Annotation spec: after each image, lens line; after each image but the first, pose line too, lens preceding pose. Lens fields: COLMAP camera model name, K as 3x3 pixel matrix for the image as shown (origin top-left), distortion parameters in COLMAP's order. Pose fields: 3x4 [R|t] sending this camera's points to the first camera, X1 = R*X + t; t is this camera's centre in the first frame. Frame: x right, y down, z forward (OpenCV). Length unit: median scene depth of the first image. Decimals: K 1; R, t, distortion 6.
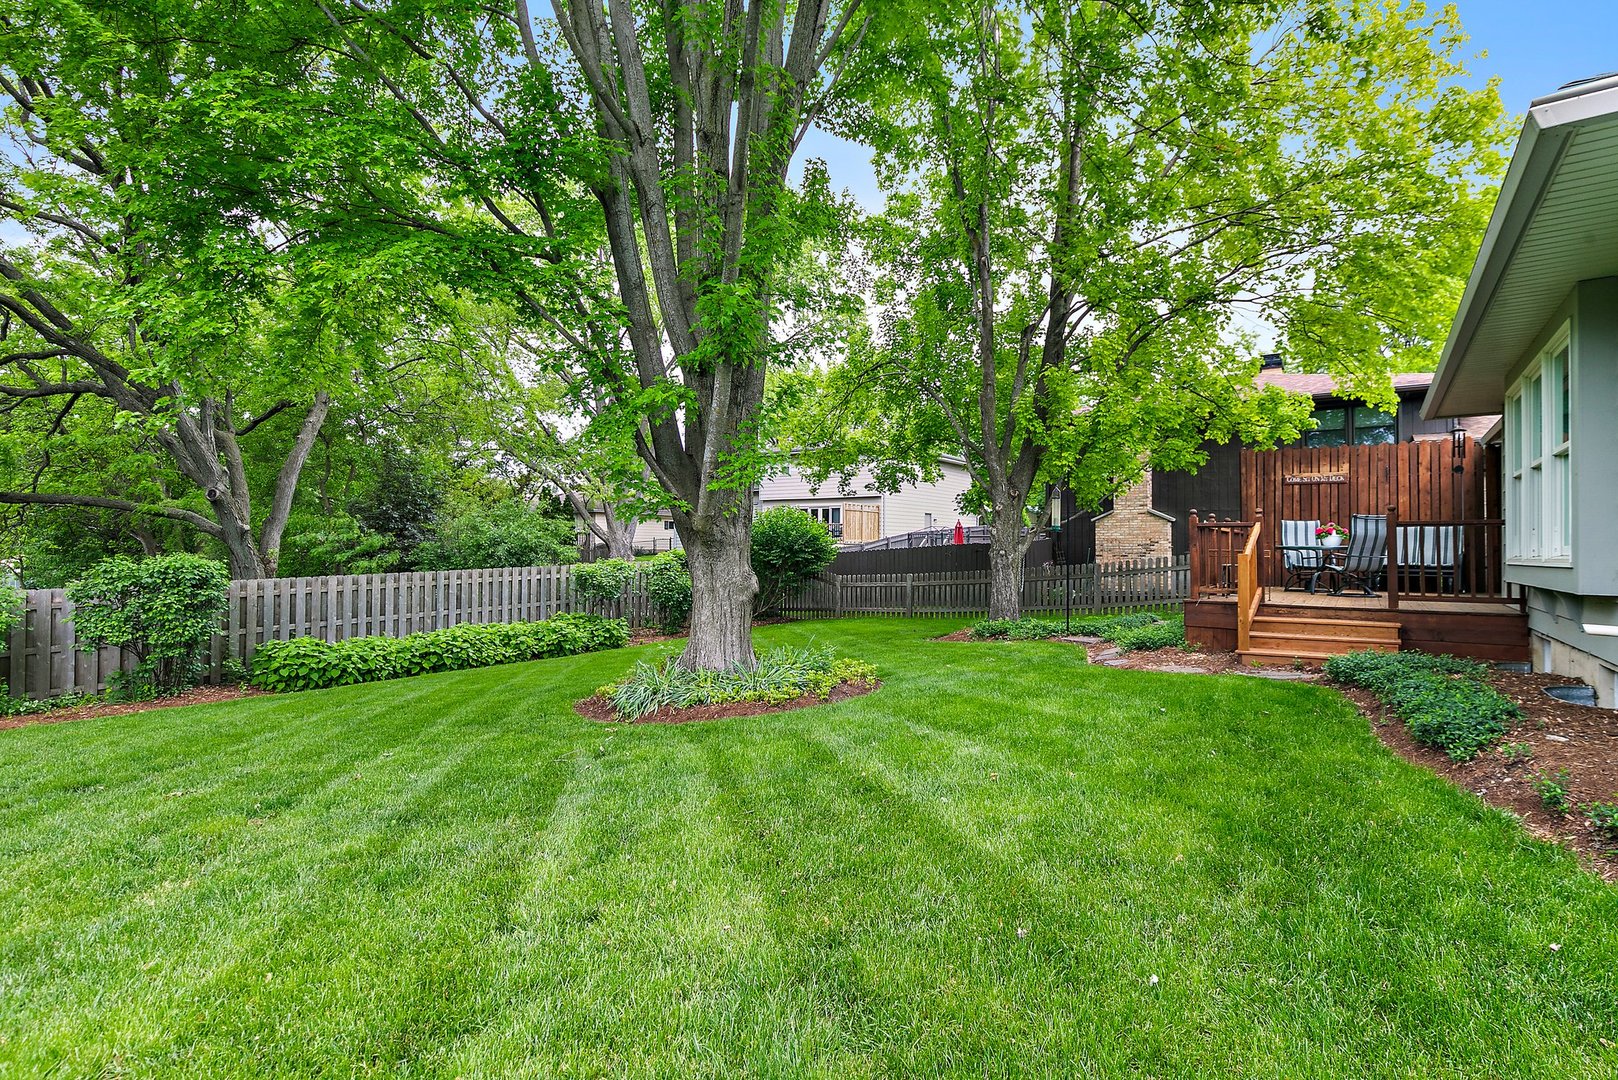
lens RADIAL K [[761.6, 0, 817.8], [0, 761.6, 548.2], [0, 0, 1]] dist [-0.002517, -0.000514]
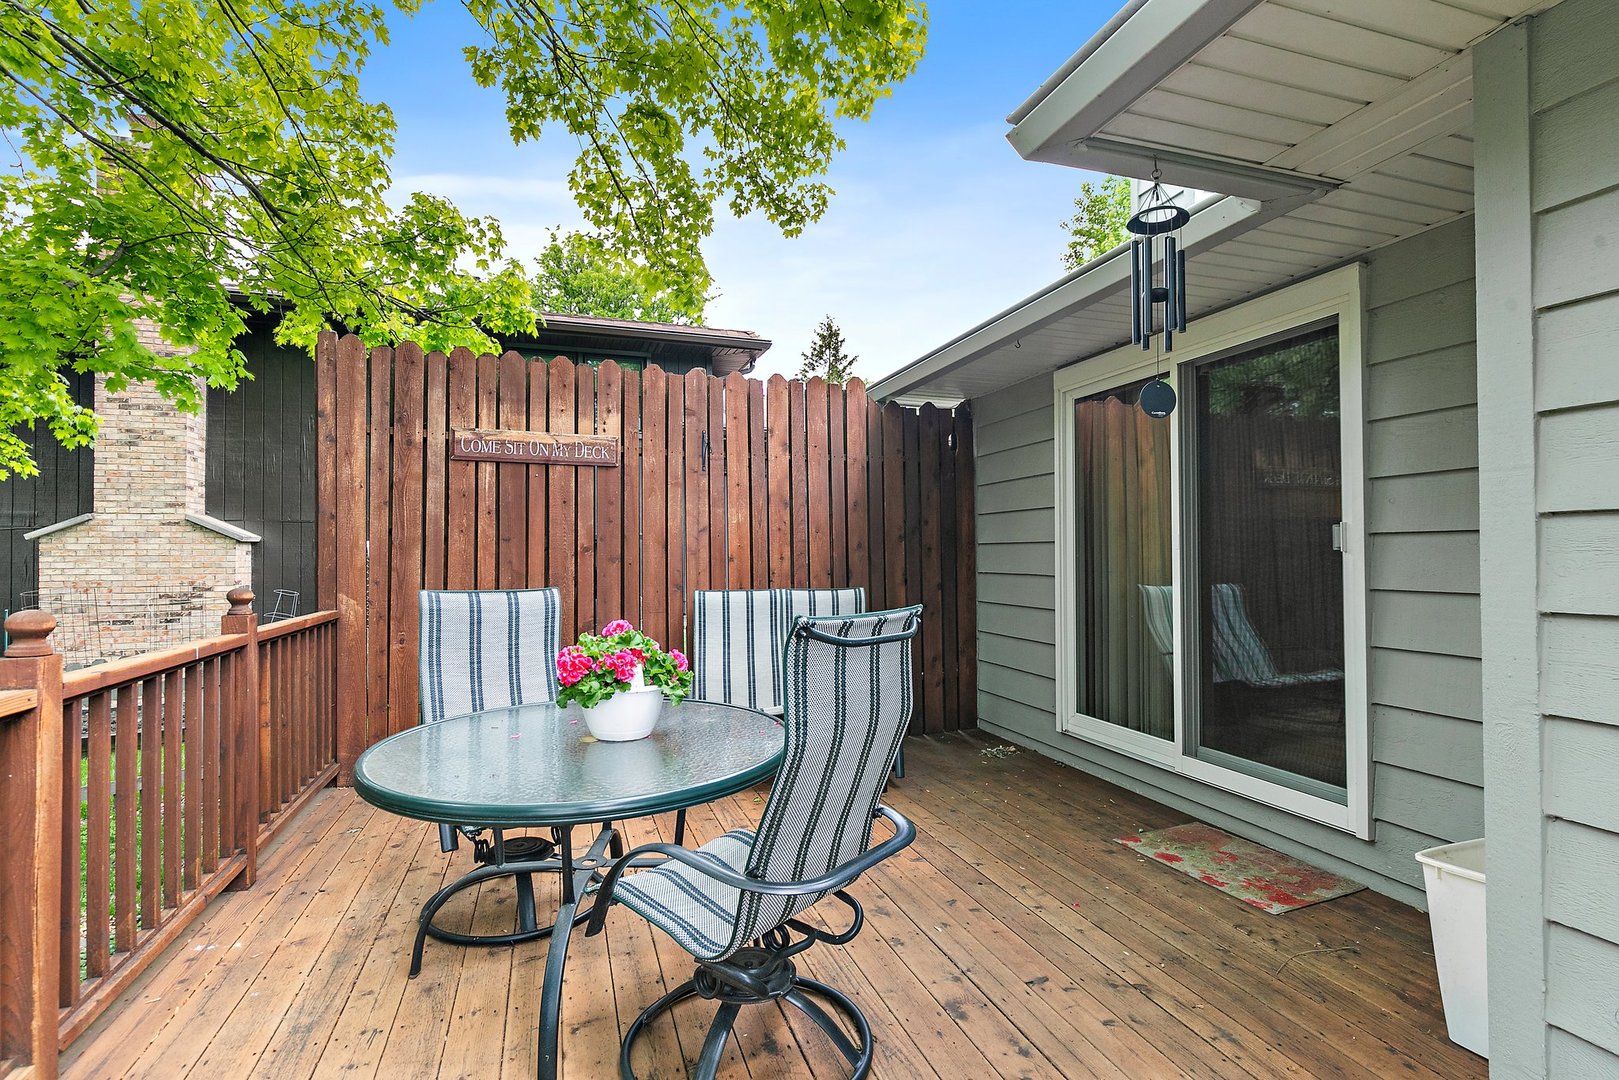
lens RADIAL K [[762.1, 0, 818.3], [0, 762.1, 548.2], [0, 0, 1]] dist [-0.002517, -0.000514]
pose [[0.577443, 0.004745, 0.816417, 0.448786], [0.002357, 0.999969, -0.007479, -0.043511], [-0.816428, 0.006243, 0.577414, 0.701458]]
